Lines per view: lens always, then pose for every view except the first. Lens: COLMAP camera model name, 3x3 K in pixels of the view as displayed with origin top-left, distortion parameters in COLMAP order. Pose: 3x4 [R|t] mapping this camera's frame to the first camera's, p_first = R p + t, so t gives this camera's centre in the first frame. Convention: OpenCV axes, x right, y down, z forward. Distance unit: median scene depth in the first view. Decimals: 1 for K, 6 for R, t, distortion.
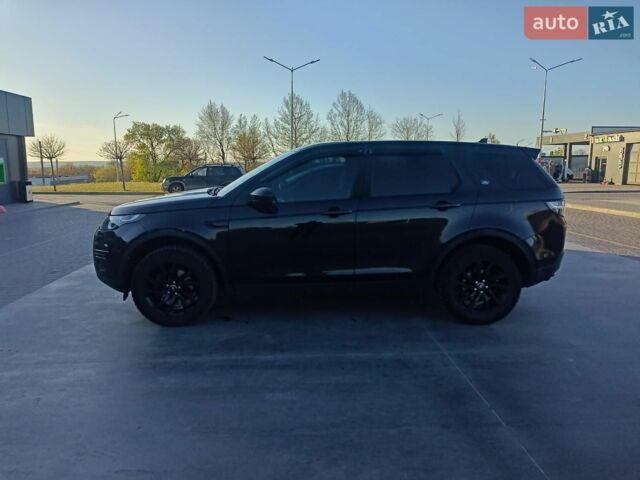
lens RADIAL K [[492.8, 0, 320.0], [0, 492.8, 240.0], [0, 0, 1]] dist [0.010040, 0.002211]
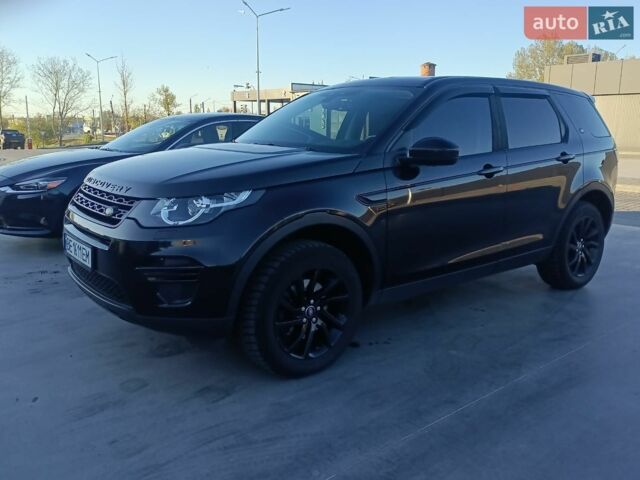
lens RADIAL K [[582.2, 0, 320.0], [0, 582.2, 240.0], [0, 0, 1]] dist [0.045988, -0.001195]
pose [[0.787894, -0.113835, 0.605198, -0.140889], [0.087495, 0.993489, 0.072963, -0.007735], [-0.609564, -0.004535, 0.792724, 0.087017]]
